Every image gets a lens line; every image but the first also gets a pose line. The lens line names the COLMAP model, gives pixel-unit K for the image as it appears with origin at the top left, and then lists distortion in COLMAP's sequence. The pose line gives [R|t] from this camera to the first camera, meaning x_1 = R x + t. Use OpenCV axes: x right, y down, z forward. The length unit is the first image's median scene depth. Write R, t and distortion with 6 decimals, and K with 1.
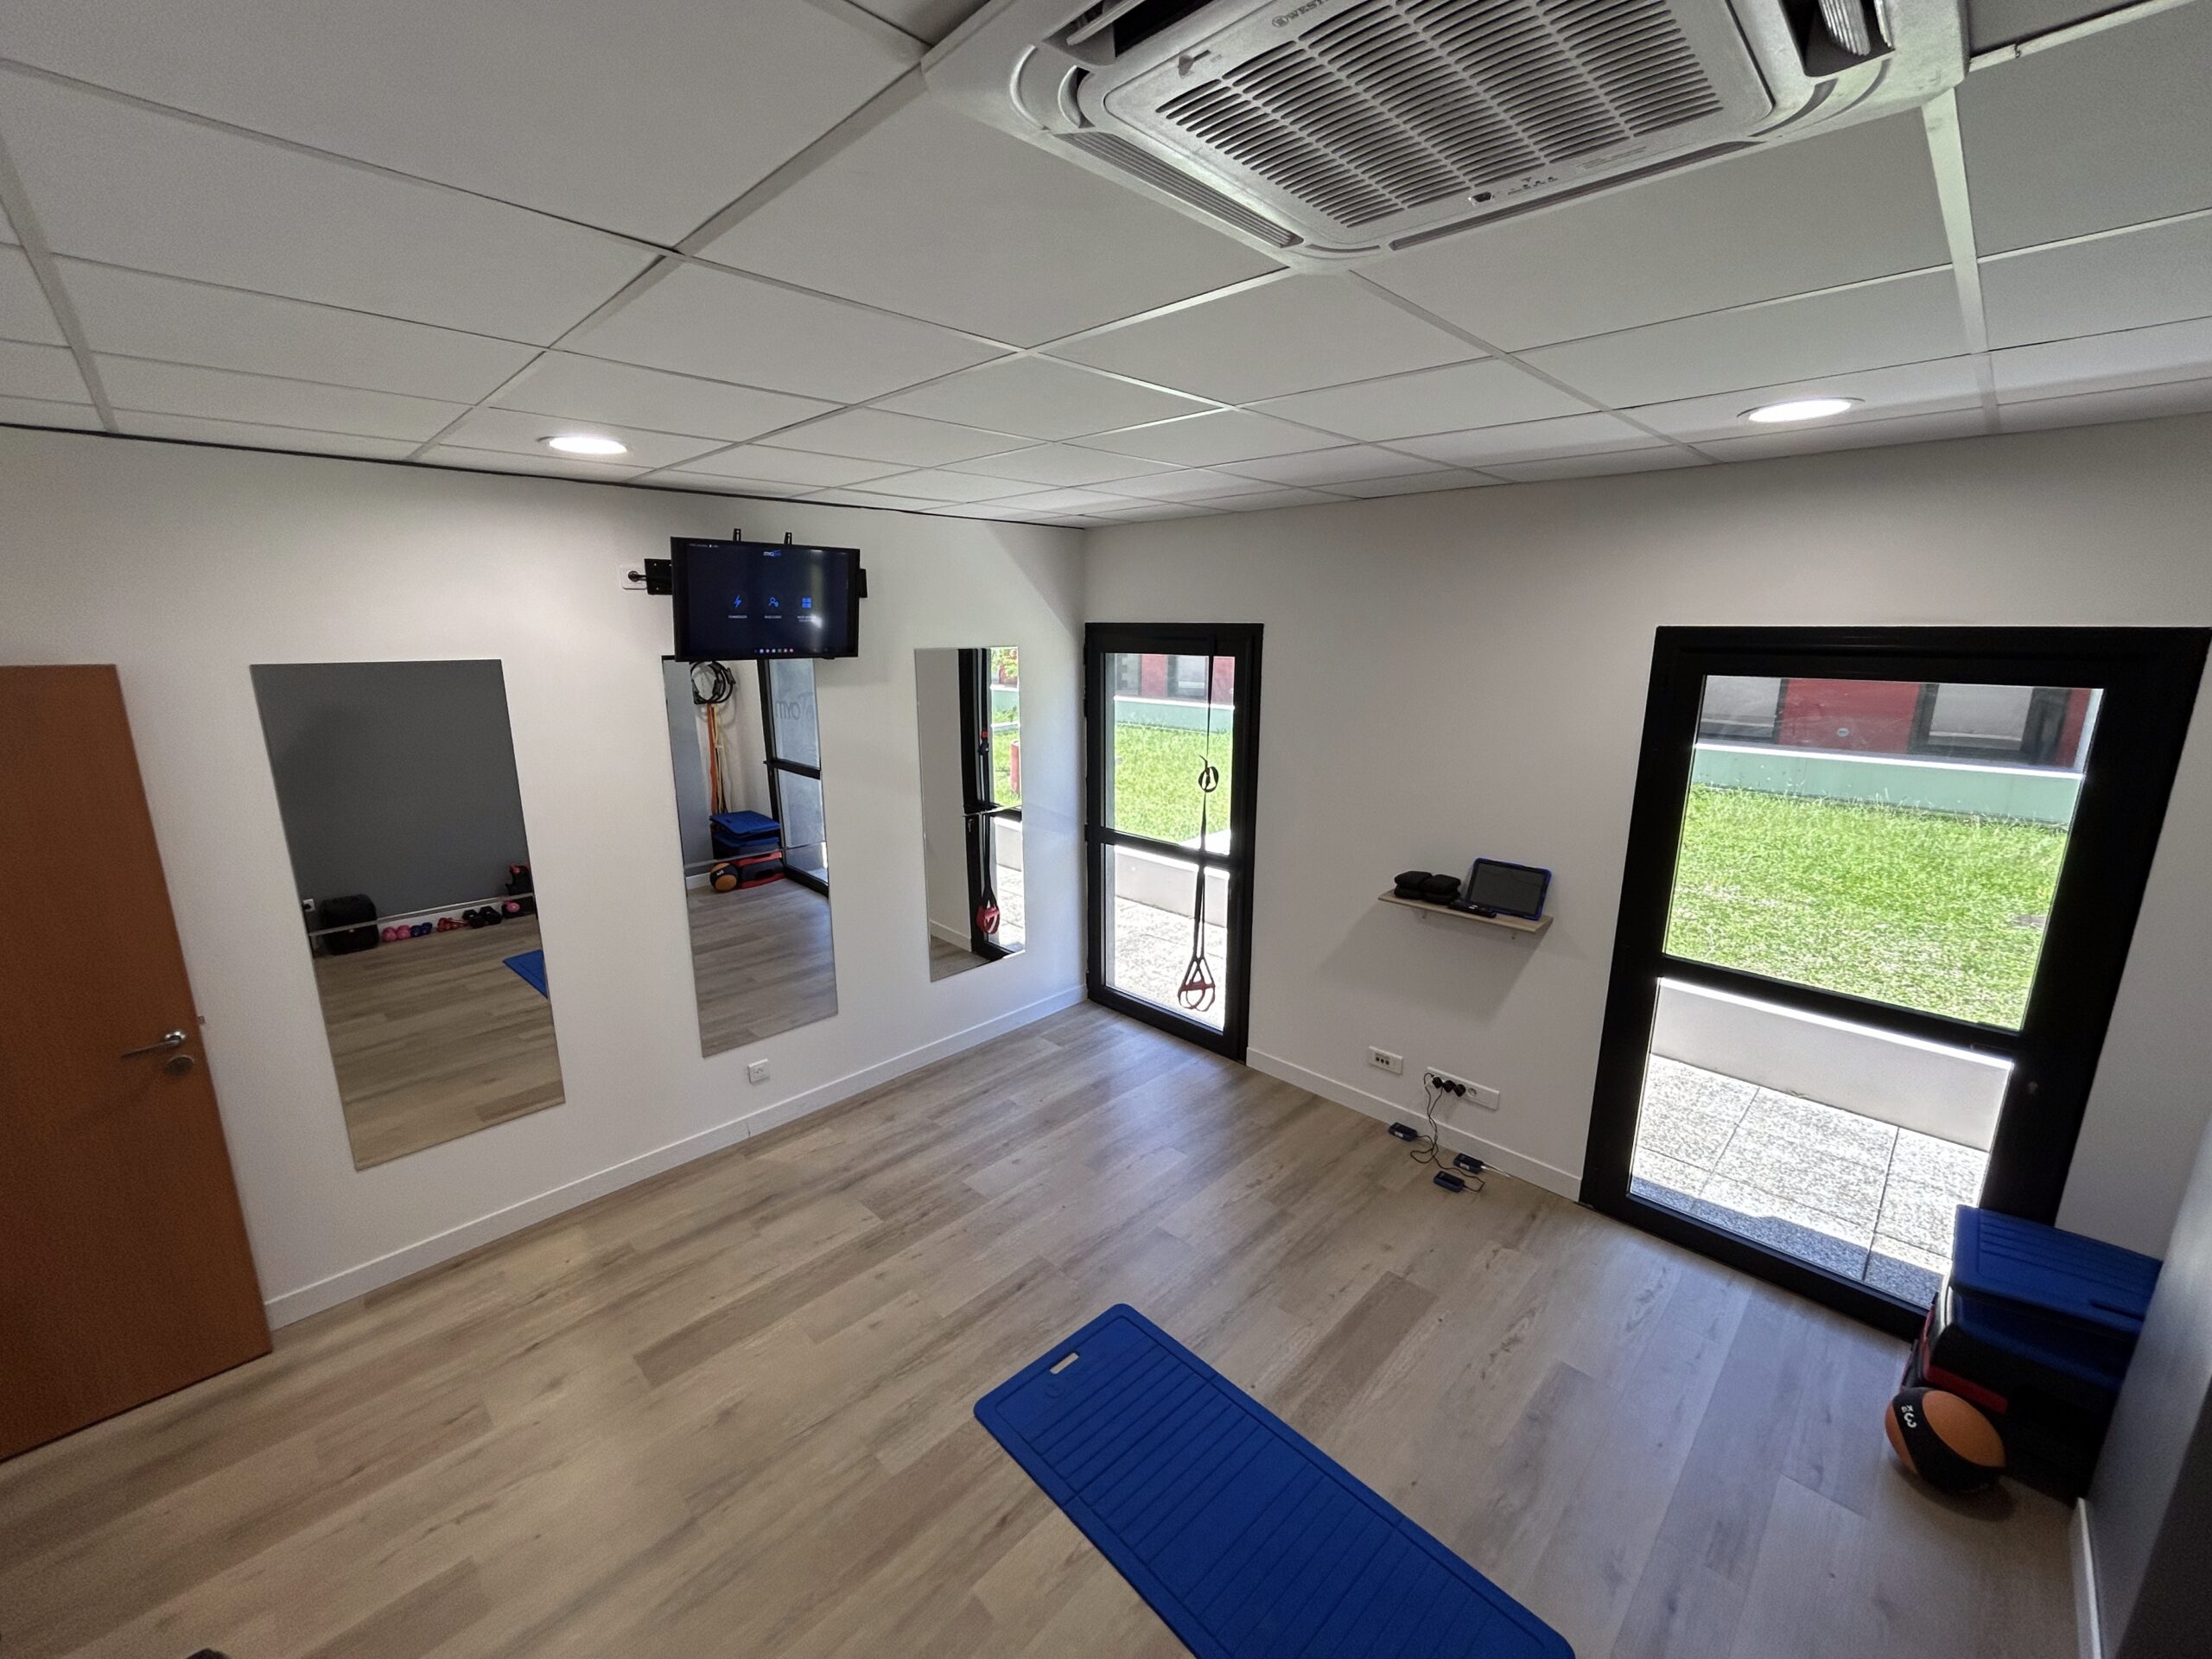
lens RADIAL K [[903.1, 0, 1097.3], [0, 903.1, 832.6], [0, 0, 1]] dist [-0.000940, -0.000040]
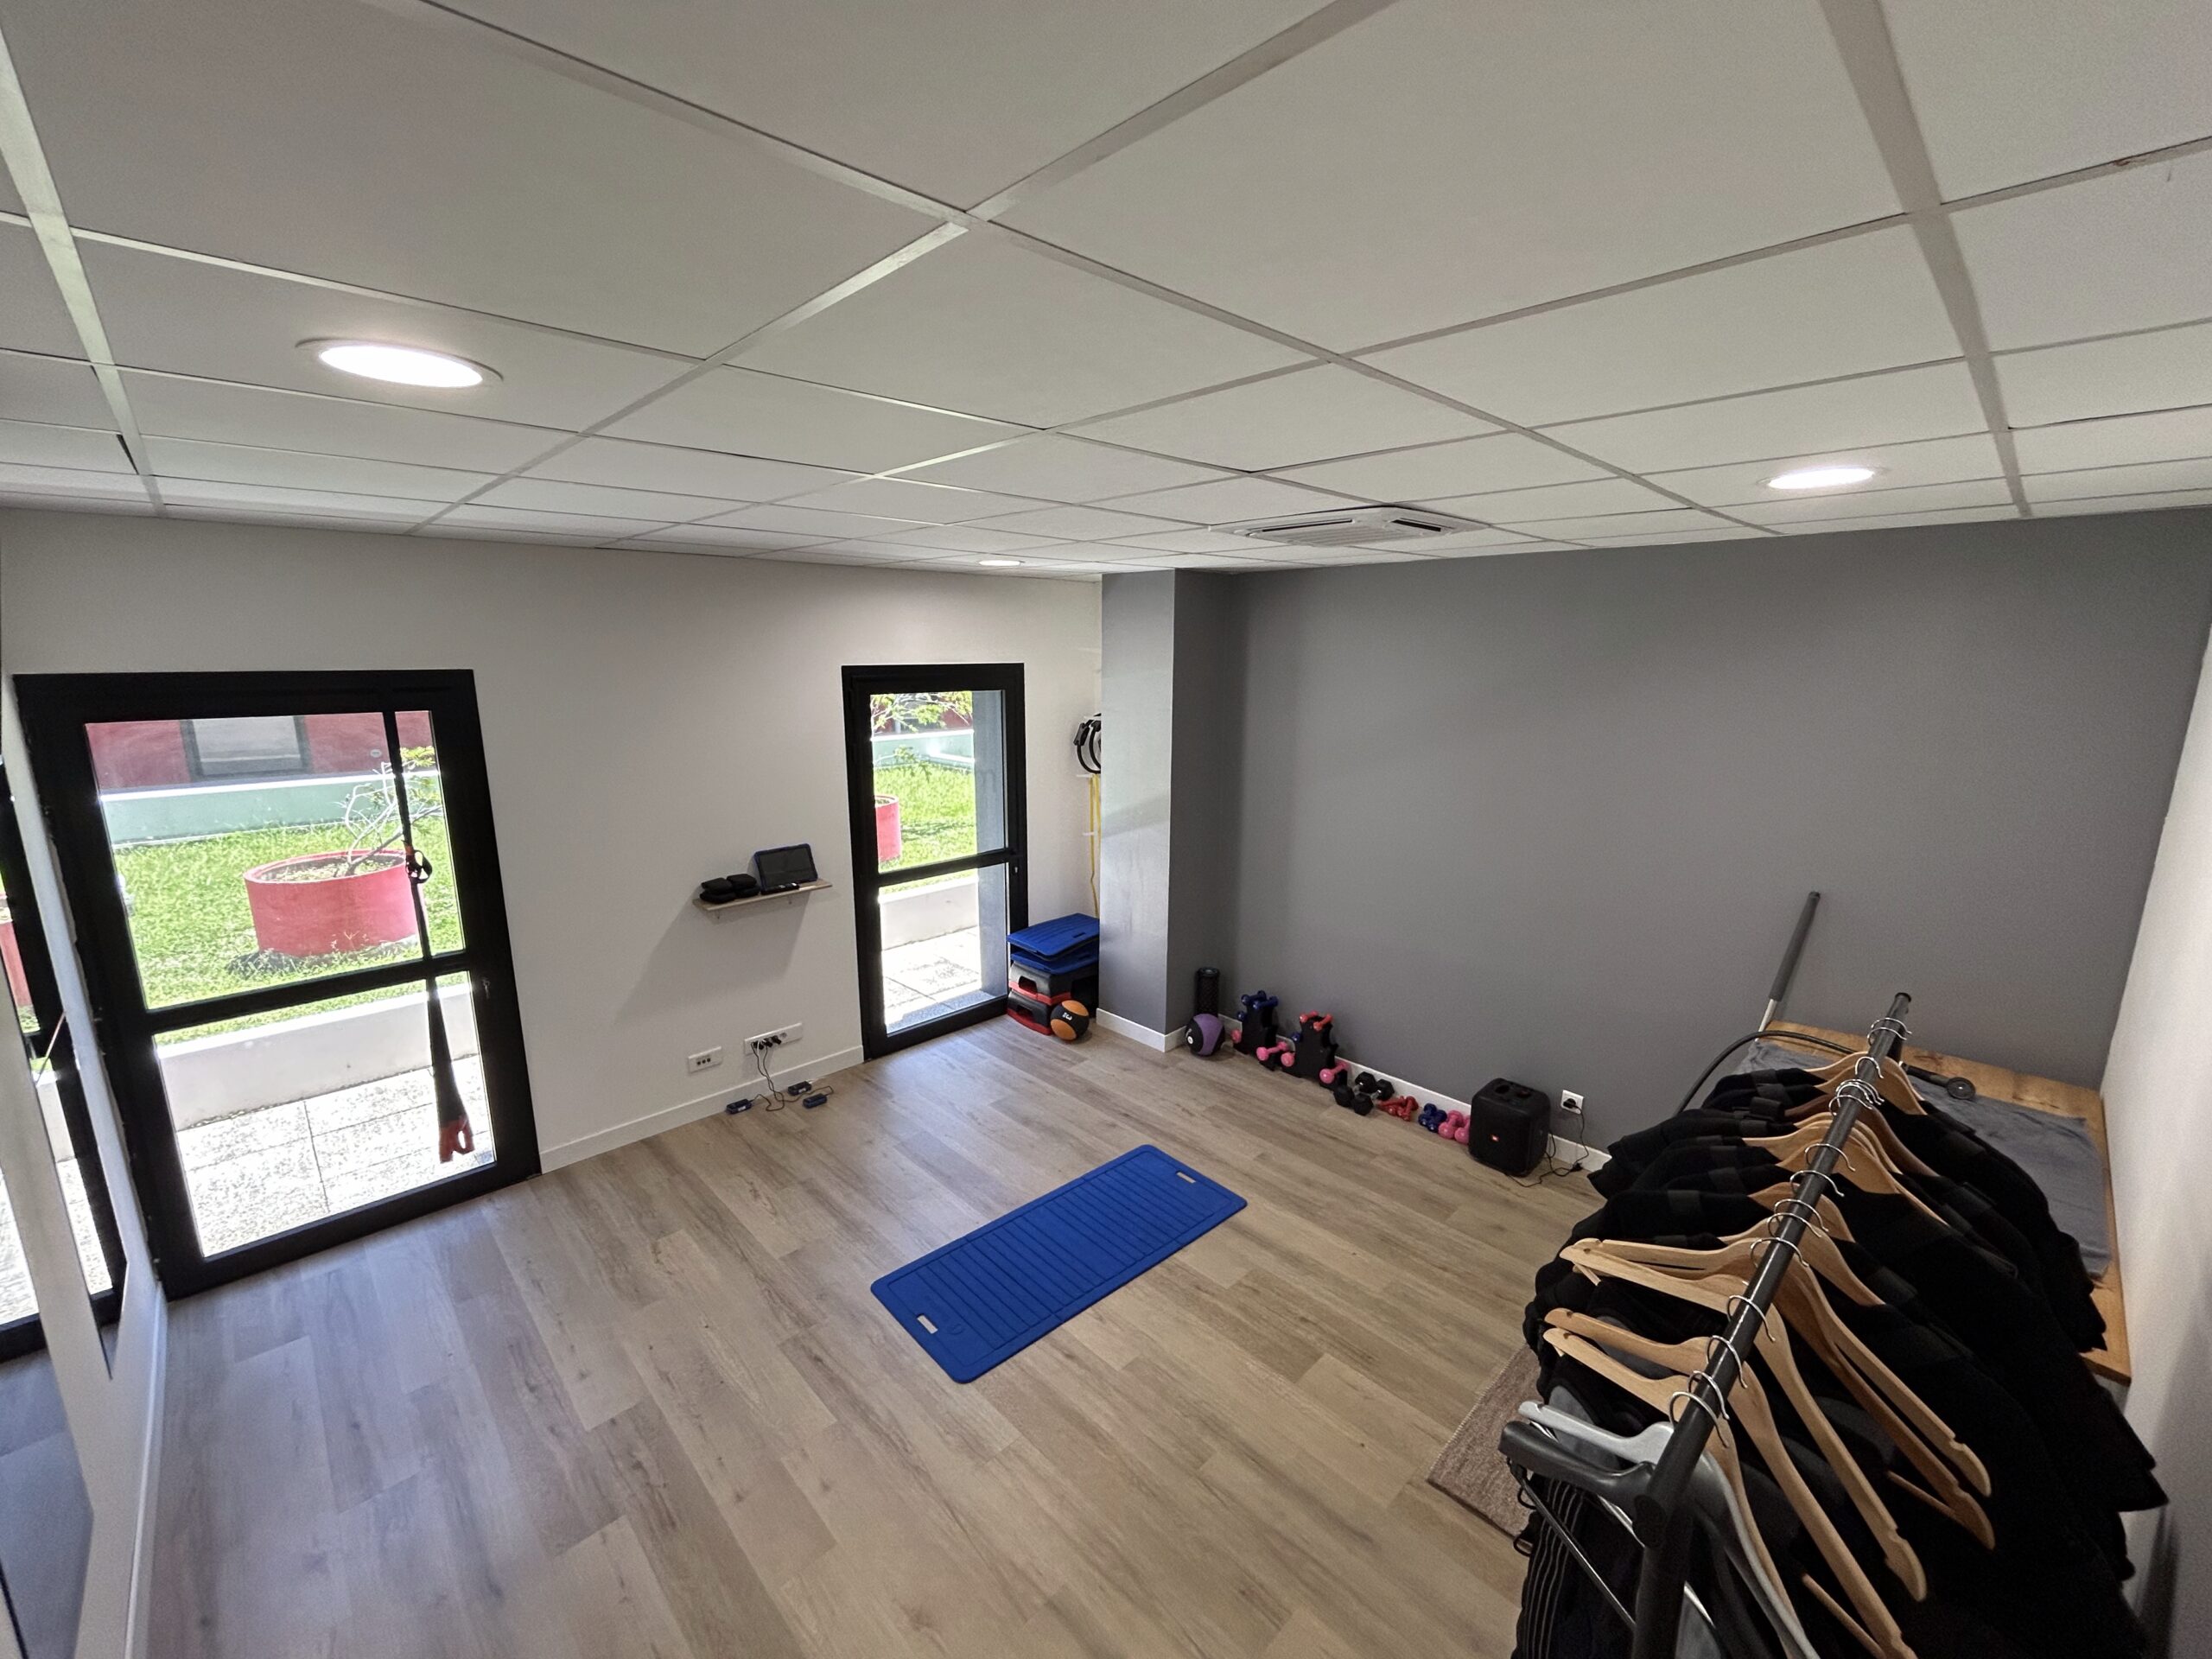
lens RADIAL K [[903.1, 0, 1097.3], [0, 903.1, 832.6], [0, 0, 1]] dist [-0.000940, -0.000040]
pose [[0.023360, -0.198180, 0.979887, -0.789347], [0.233620, 0.954099, 0.187394, -0.121958], [-0.972047, 0.224544, 0.068587, 0.452759]]
